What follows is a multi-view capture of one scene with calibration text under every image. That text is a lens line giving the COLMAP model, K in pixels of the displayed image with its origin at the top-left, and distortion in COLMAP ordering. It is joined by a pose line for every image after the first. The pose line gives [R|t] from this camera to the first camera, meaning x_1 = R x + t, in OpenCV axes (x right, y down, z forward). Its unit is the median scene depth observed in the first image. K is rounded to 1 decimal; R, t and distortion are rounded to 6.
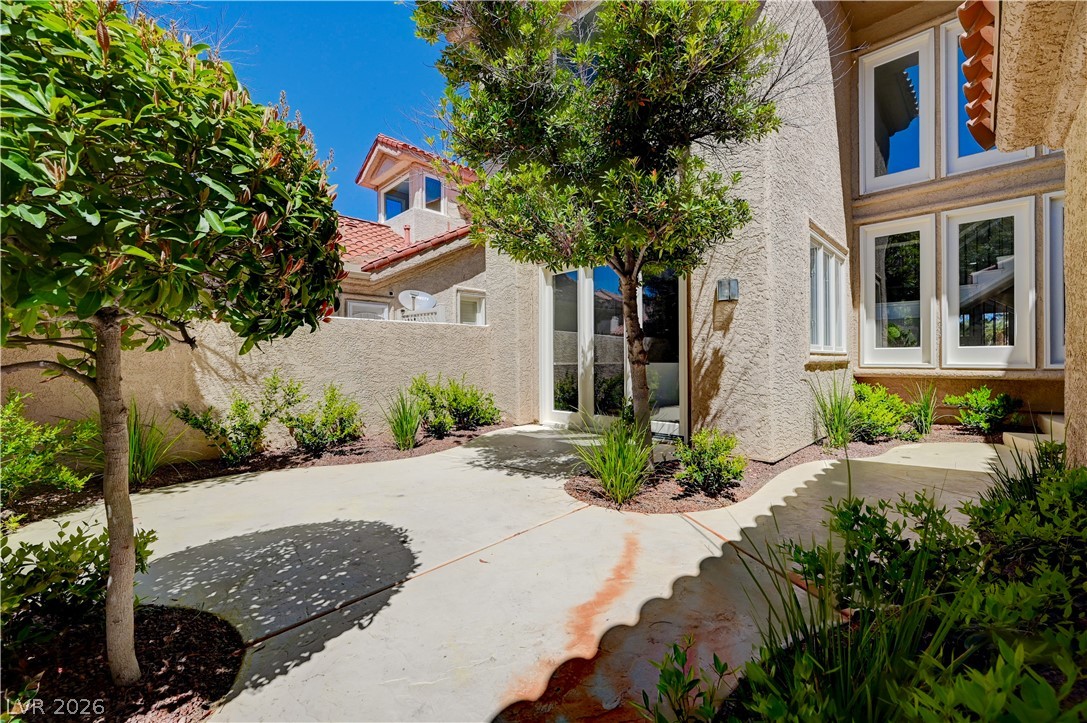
lens RADIAL K [[427.8, 0, 543.5], [0, 427.8, 361.5], [0, 0, 1]] dist [0.001047, 0.000097]
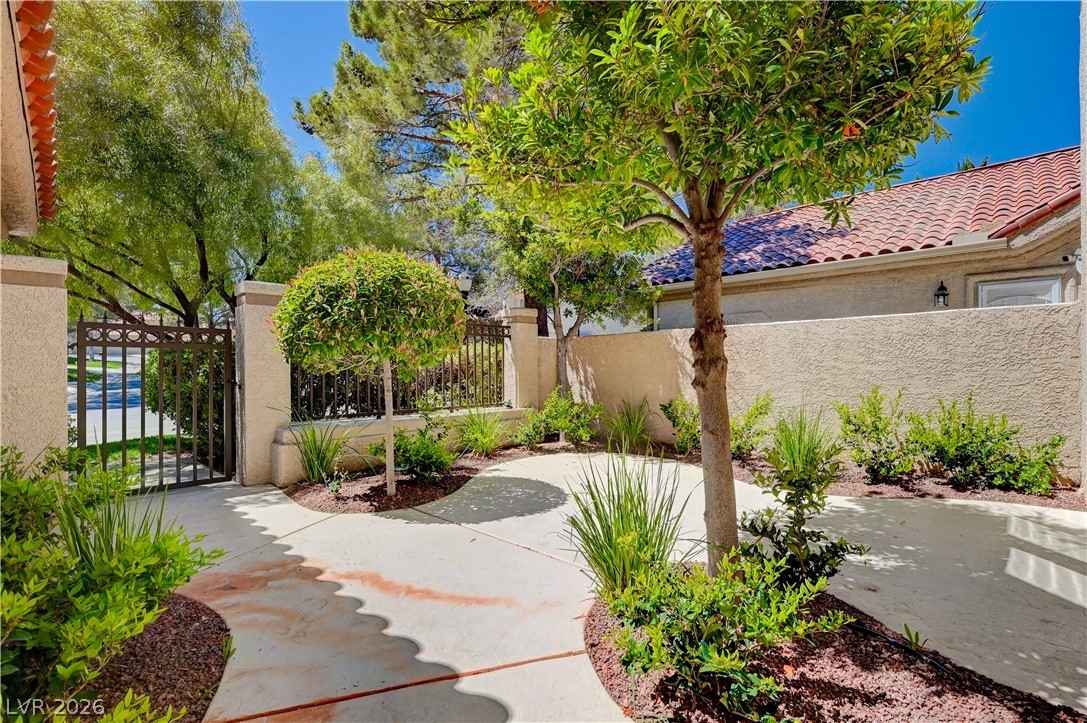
lens RADIAL K [[438.2, 0, 543.5], [0, 438.2, 361.5], [0, 0, 1]] dist [-0.001005, -0.000061]
pose [[0.072303, -0.002976, -0.997378, 0.383485], [-0.005088, 0.999981, -0.003353, -0.011410], [0.997370, 0.005317, 0.072287, 0.383354]]
